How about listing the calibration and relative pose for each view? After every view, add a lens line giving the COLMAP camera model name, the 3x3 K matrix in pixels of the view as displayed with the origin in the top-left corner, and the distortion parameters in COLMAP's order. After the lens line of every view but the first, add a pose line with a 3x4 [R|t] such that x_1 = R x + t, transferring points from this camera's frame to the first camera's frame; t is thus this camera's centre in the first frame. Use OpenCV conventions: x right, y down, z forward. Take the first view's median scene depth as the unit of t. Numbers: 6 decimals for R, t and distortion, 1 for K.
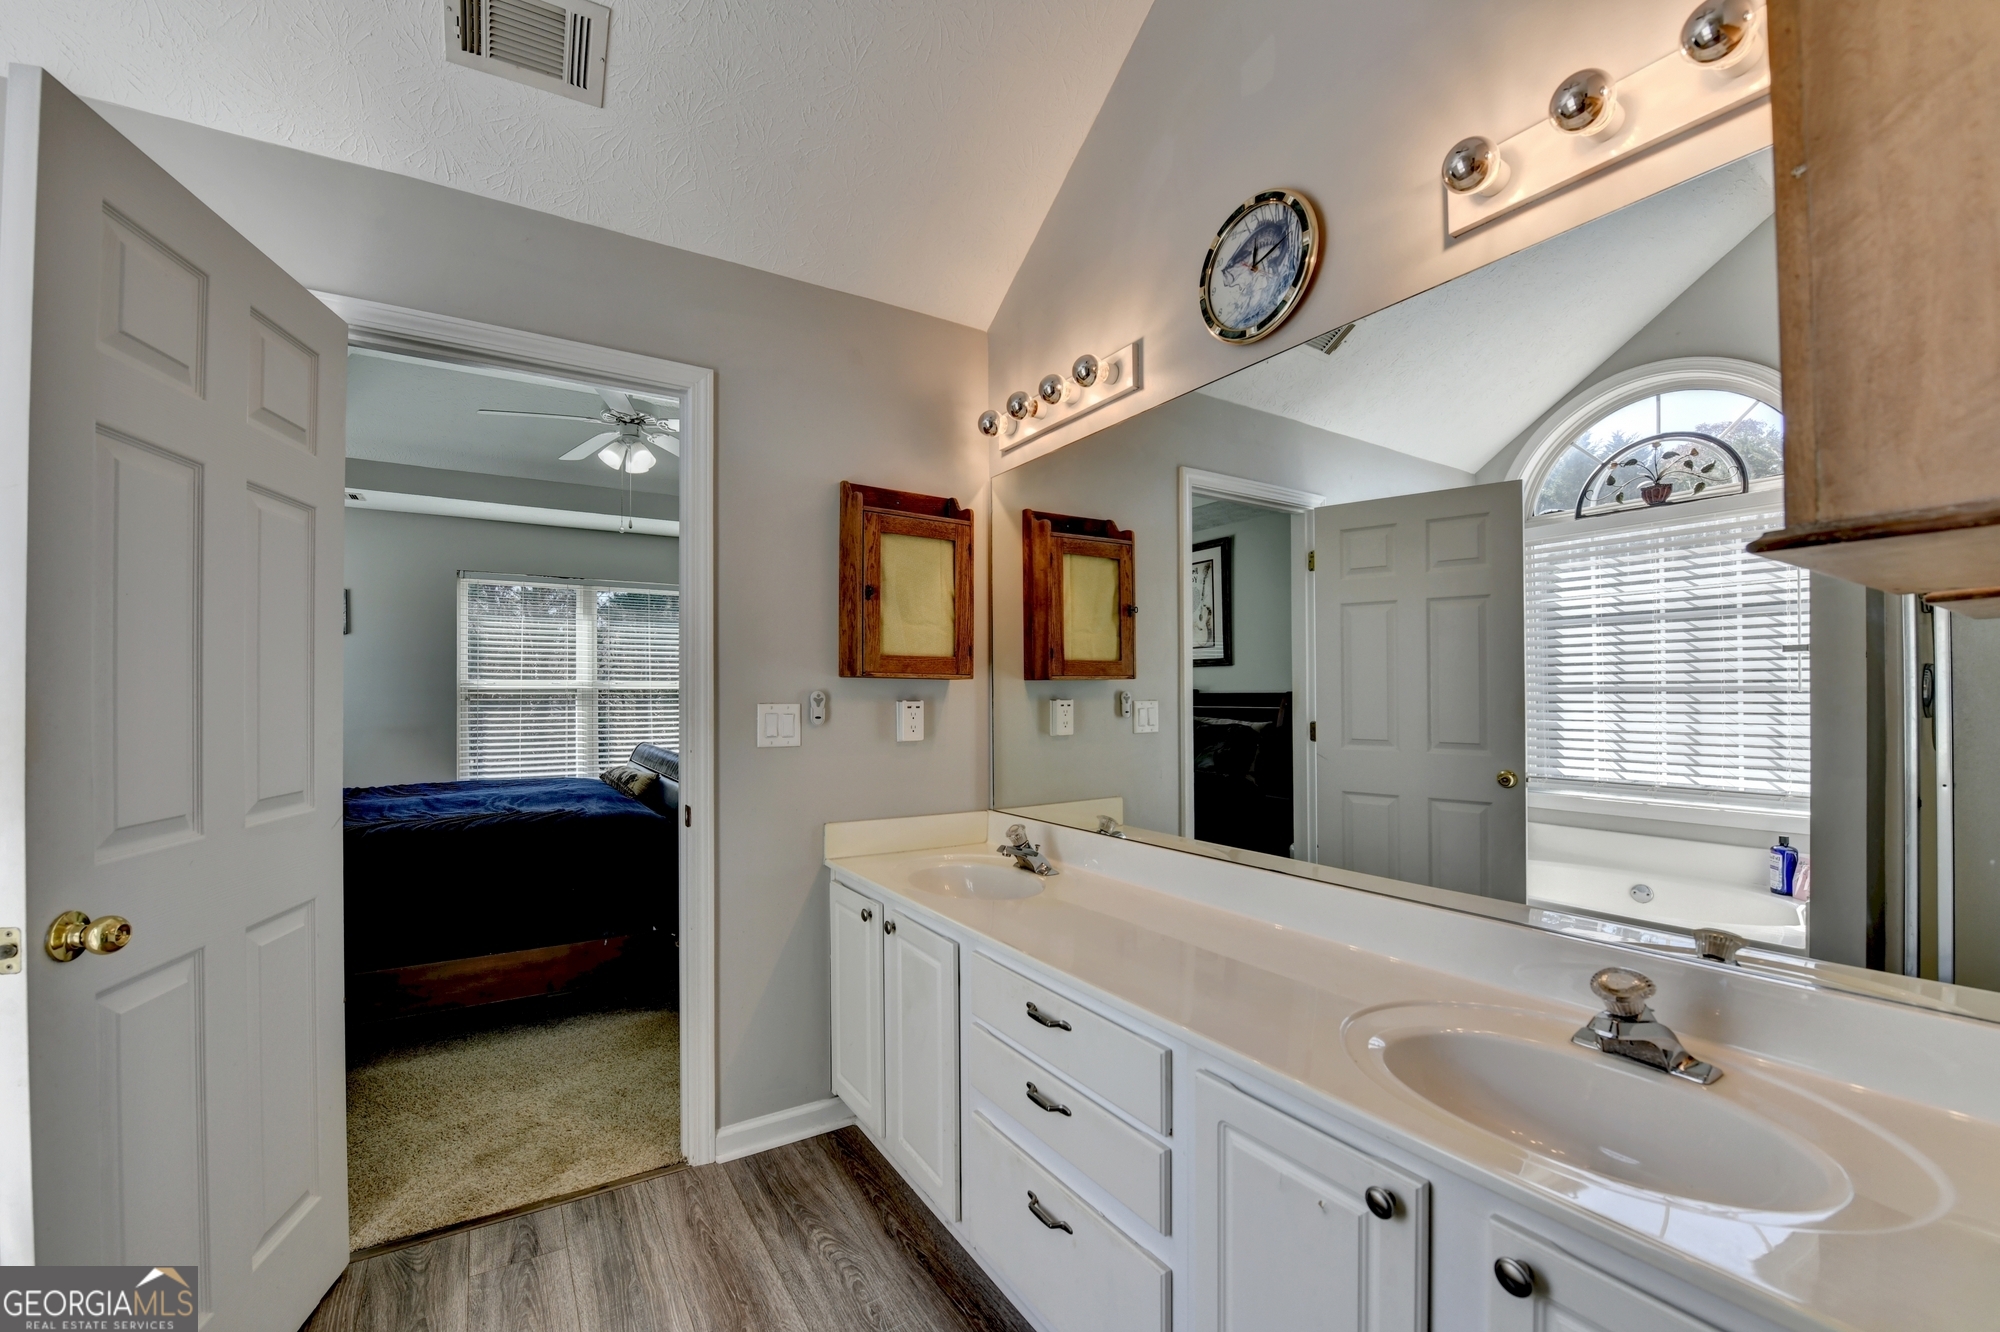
lens RADIAL K [[813.3, 0, 1007.4], [0, 813.3, 683.3], [0, 0, 1]] dist [-0.011876, -0.002302]
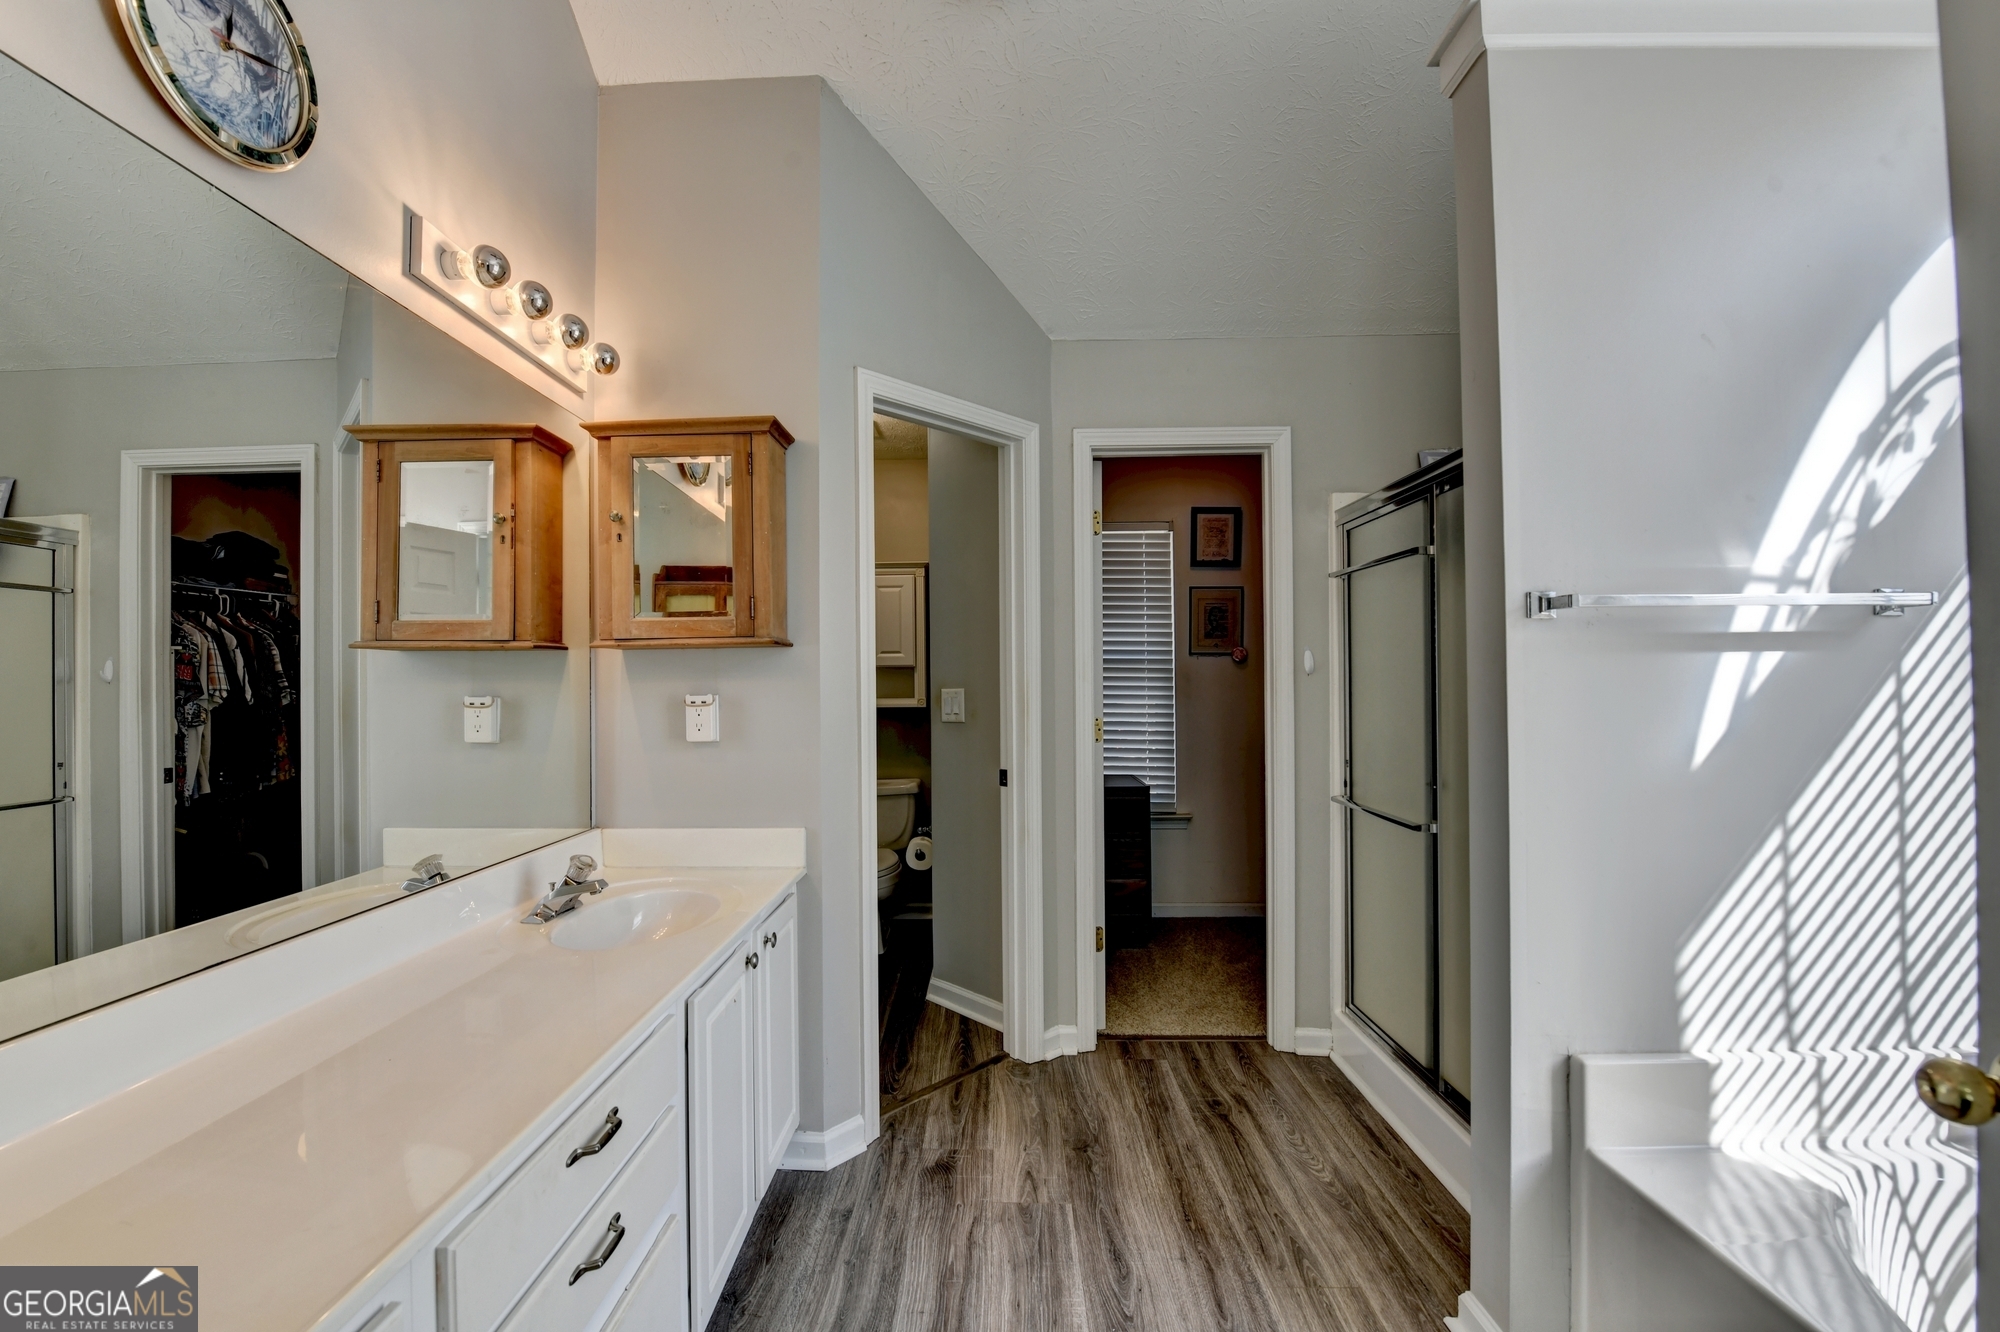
lens RADIAL K [[813.3, 0, 989.2], [0, 813.3, 677.7], [0, 0, 1]] dist [-0.011876, -0.002302]
pose [[-0.827534, 0.009055, 0.561343, -0.561849], [-0.002826, 0.999790, -0.020294, 0.012766], [-0.561409, -0.018381, -0.827335, 1.166667]]
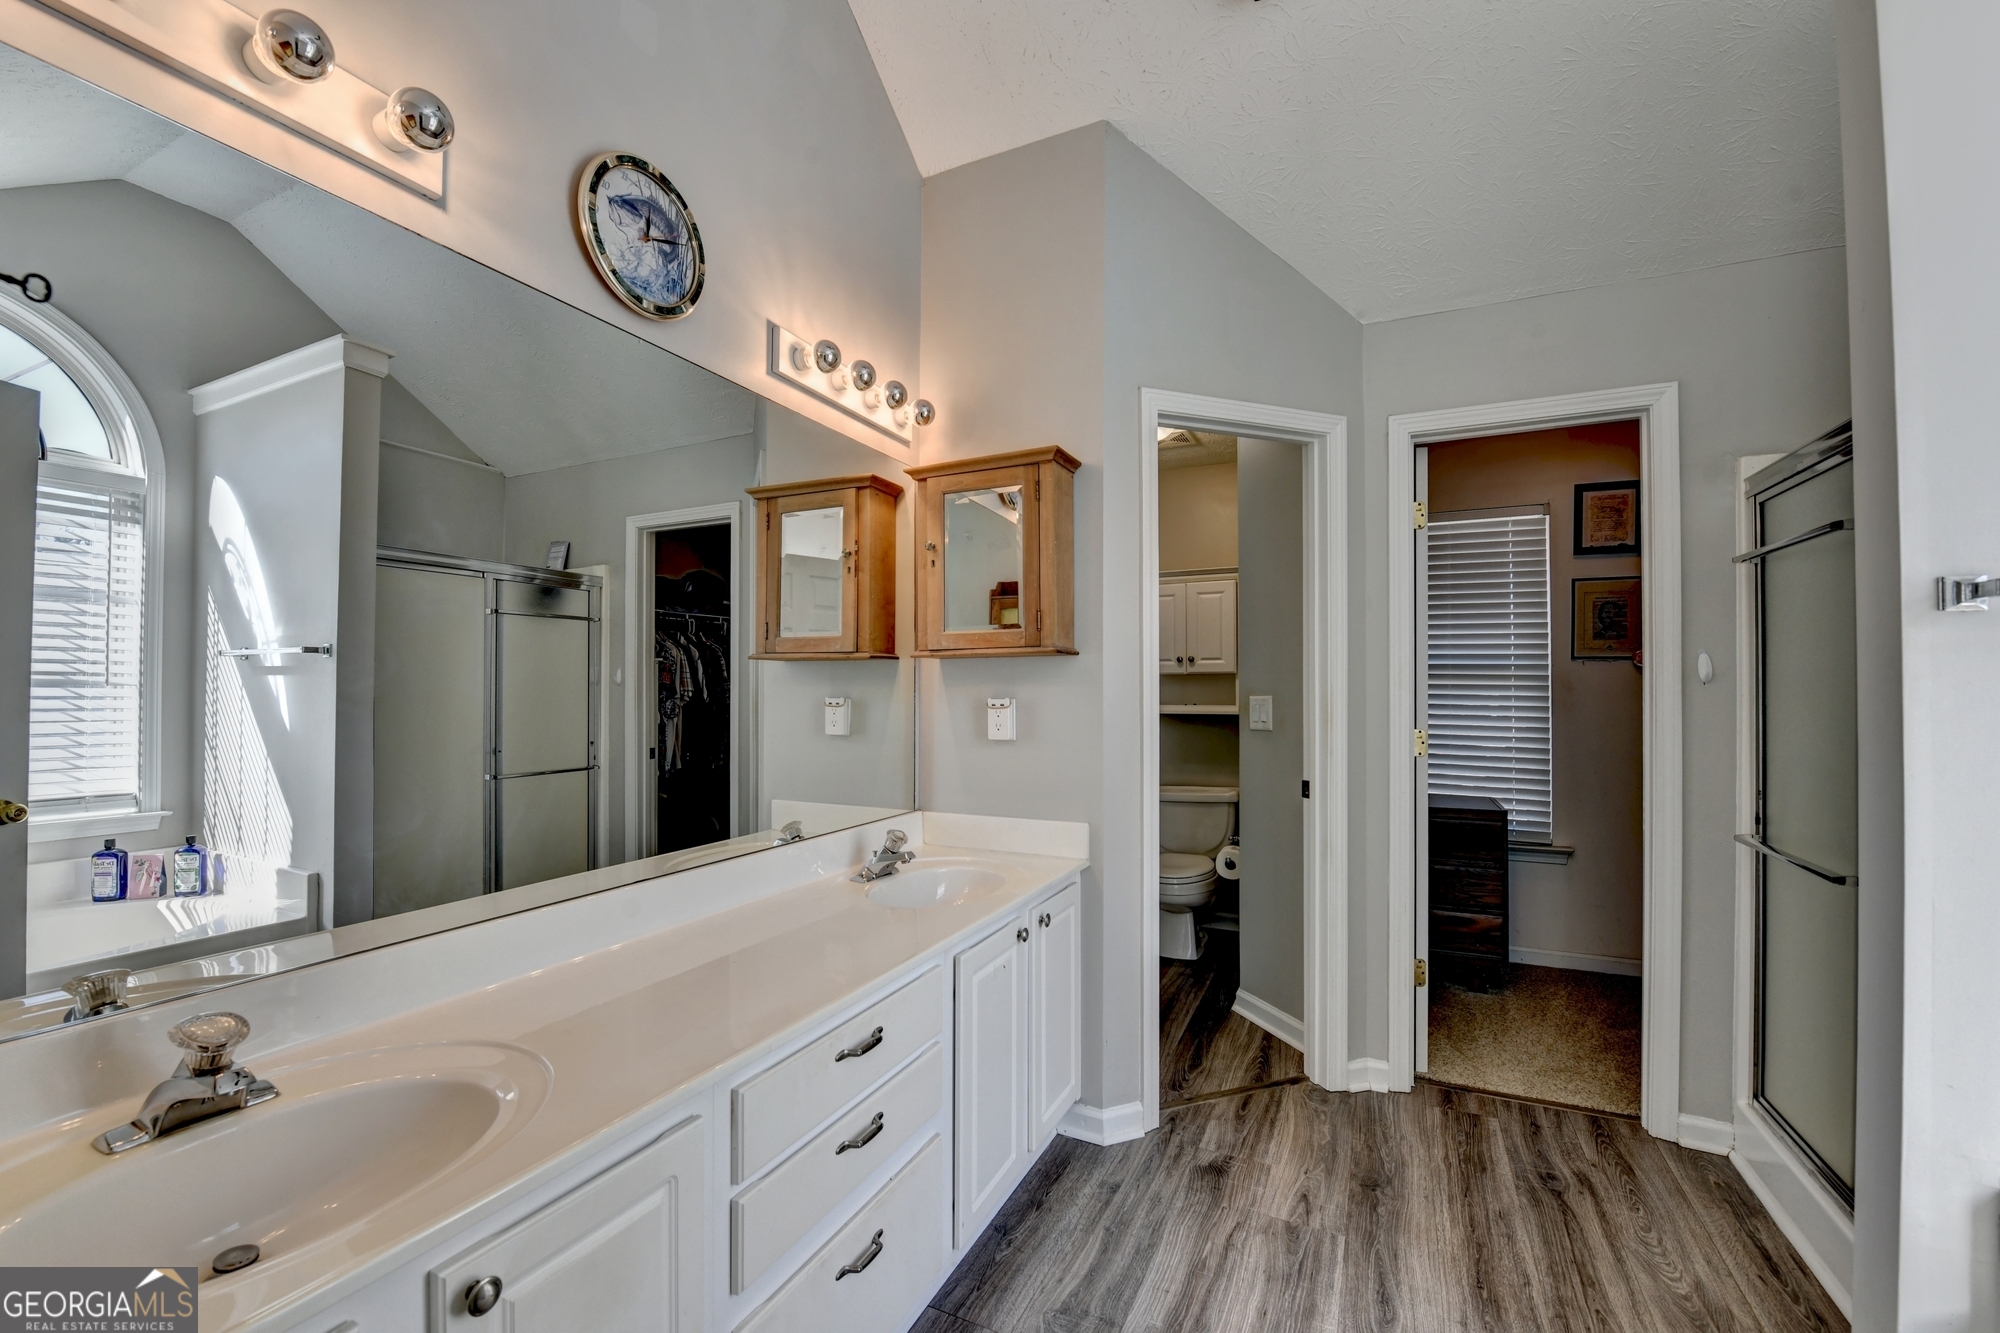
lens RADIAL K [[813.3, 0, 995.9], [0, 813.3, 684.1], [0, 0, 1]] dist [-0.011876, -0.002302]
pose [[-0.528193, 0.005529, 0.849106, -0.698250], [-0.016353, 0.999727, -0.016682, 0.013818], [-0.848967, -0.022697, -0.527959, 1.130229]]
